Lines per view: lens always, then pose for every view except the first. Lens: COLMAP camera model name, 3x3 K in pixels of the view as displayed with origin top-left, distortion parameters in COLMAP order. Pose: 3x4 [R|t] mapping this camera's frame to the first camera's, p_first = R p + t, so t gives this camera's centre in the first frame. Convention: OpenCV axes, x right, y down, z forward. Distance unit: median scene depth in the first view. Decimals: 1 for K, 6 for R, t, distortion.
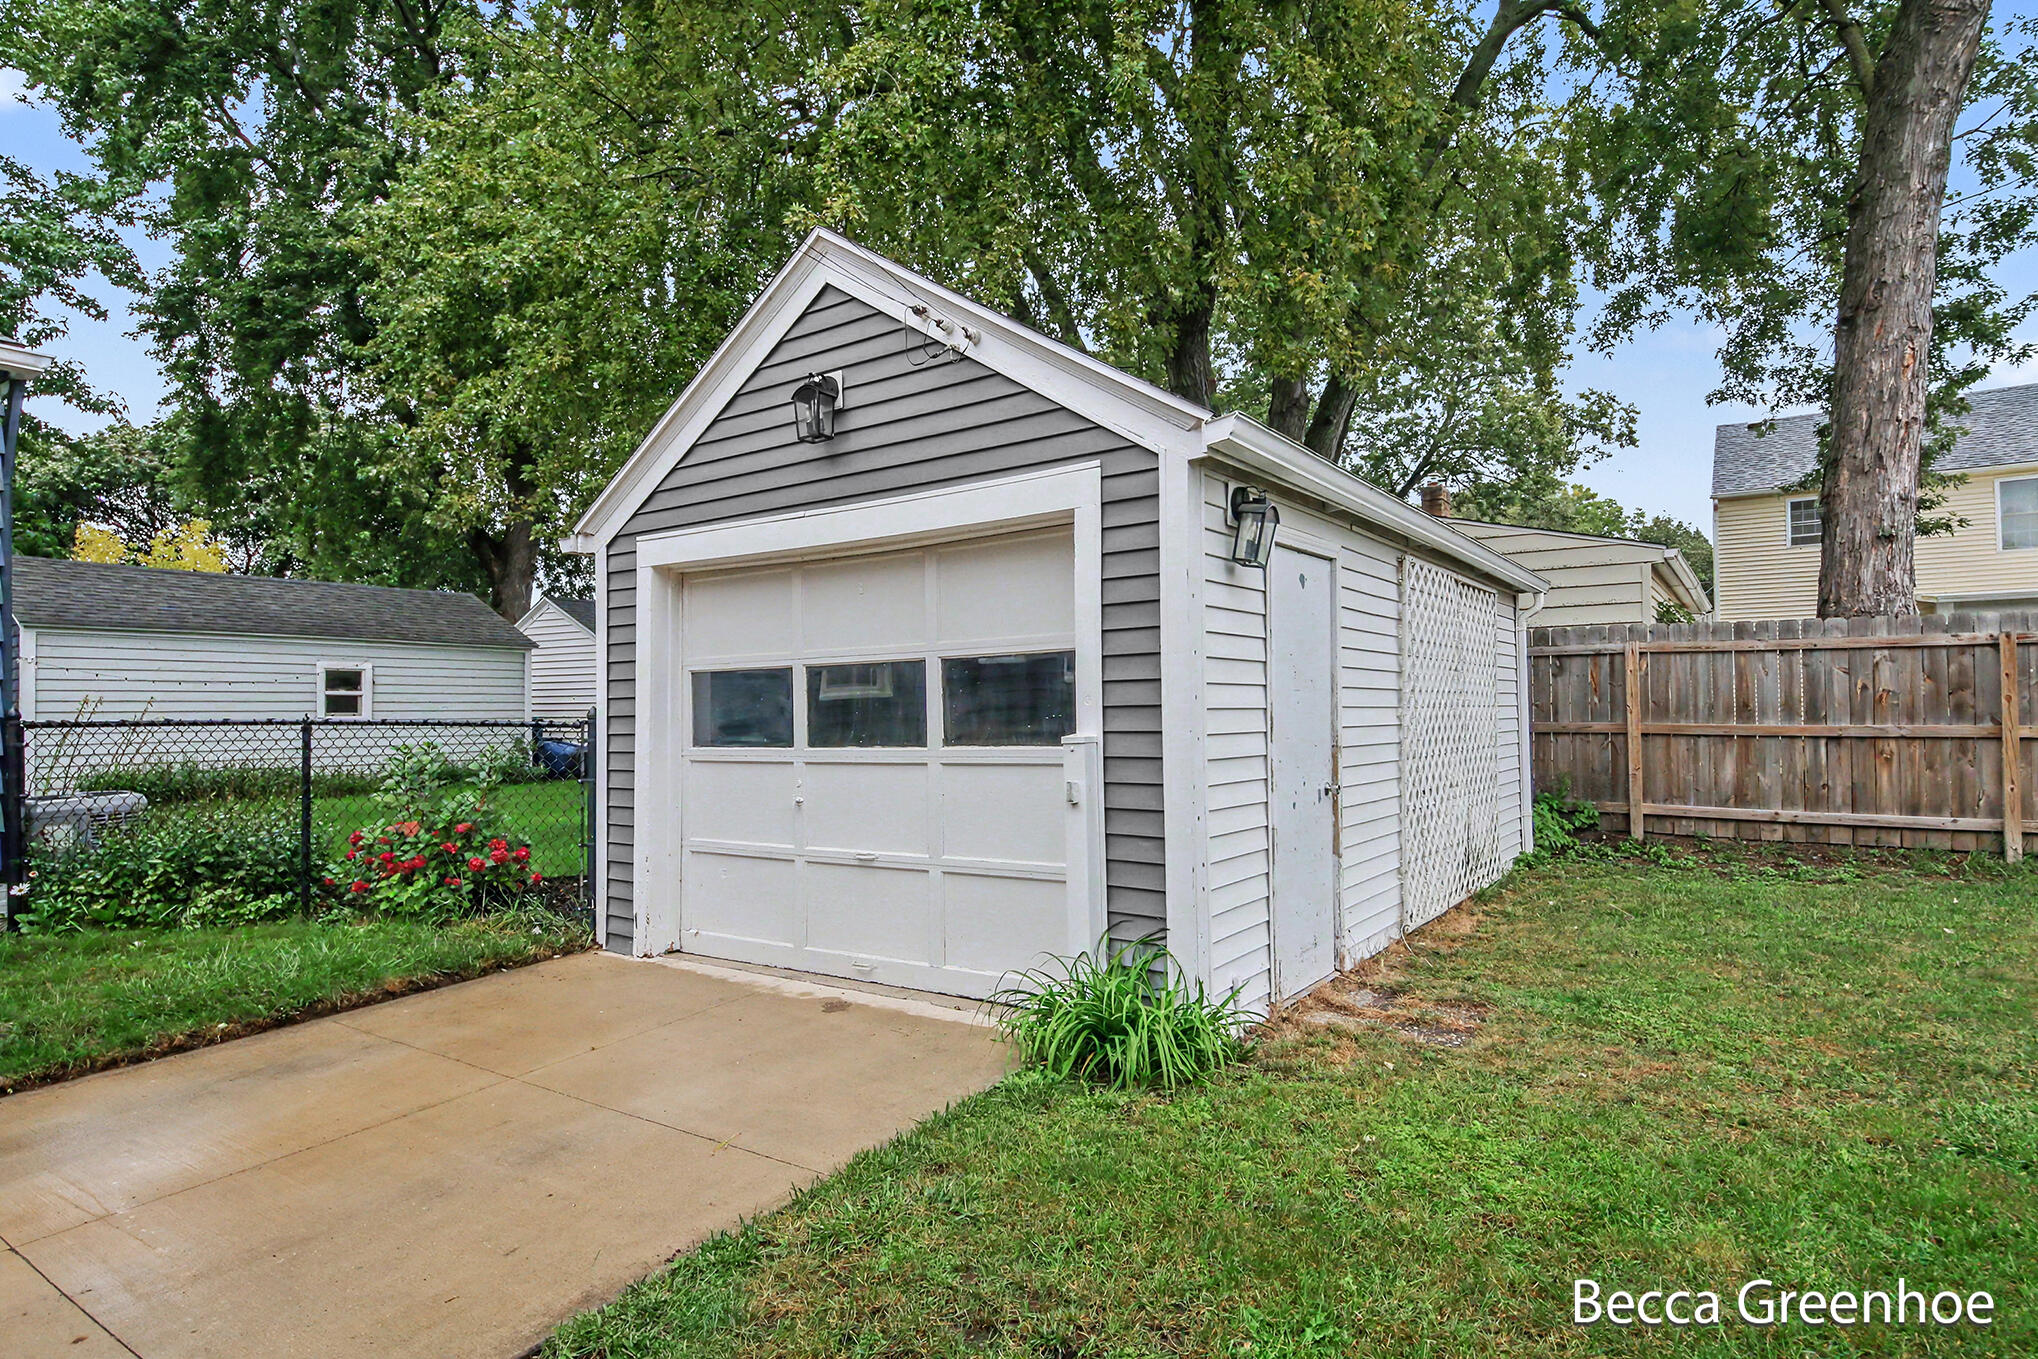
lens RADIAL K [[1093.1, 0, 1019.4], [0, 1093.1, 685.3], [0, 0, 1]] dist [0.020676, -0.000853]
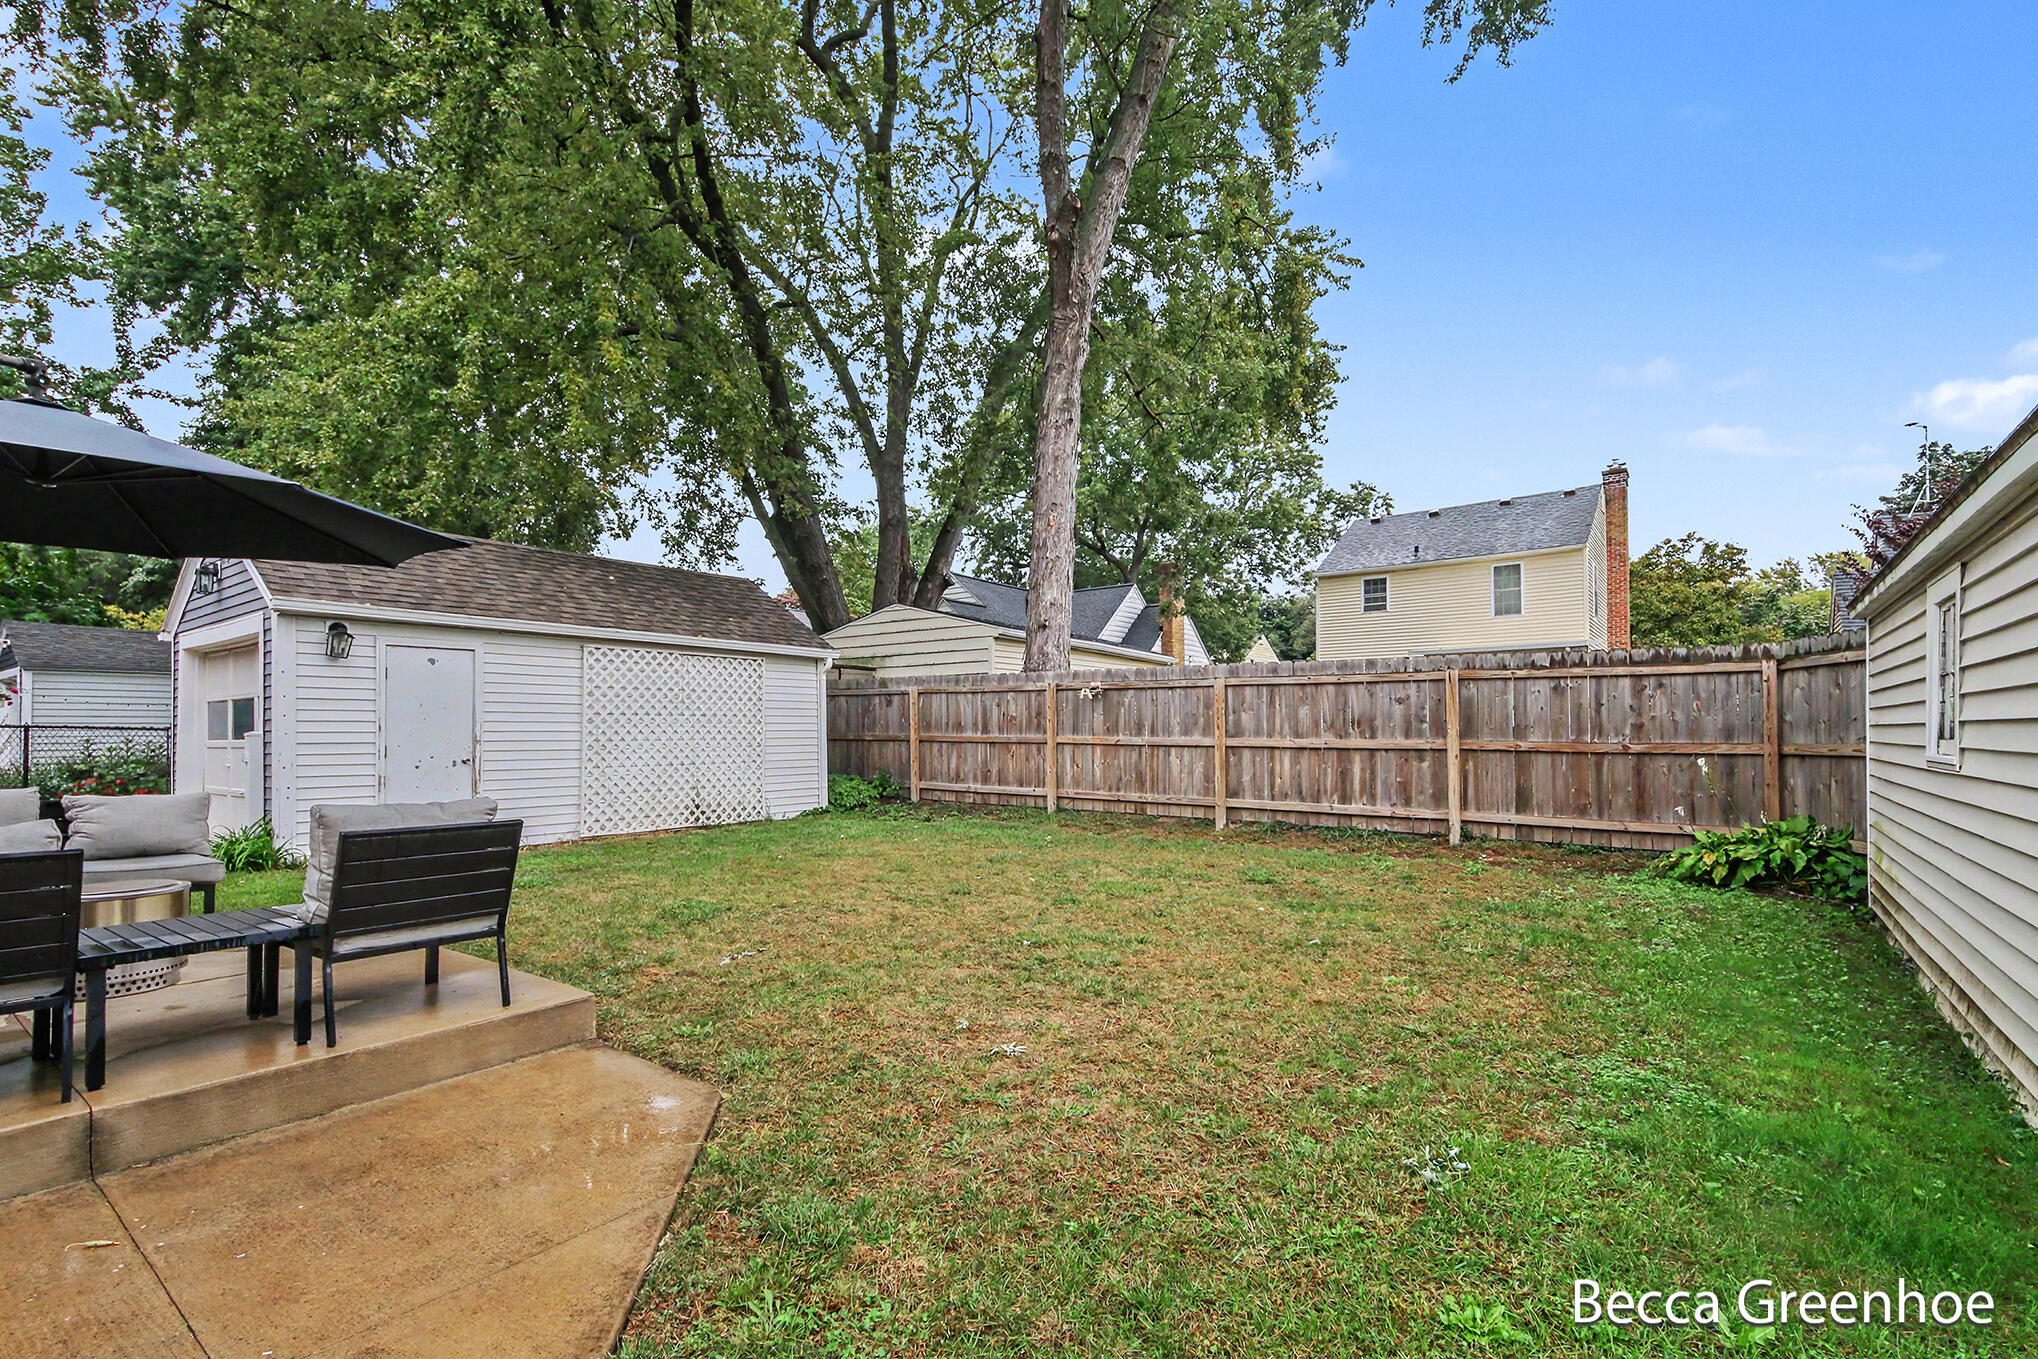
lens RADIAL K [[910.2, 0, 1040.3], [0, 910.2, 734.6], [0, 0, 1]] dist [0.013121, 0.000021]
pose [[0.999327, 0.008571, -0.035671, 0.847872], [-0.007486, 0.999509, 0.030441, -0.009609], [0.035914, -0.030153, 0.998900, -0.413902]]
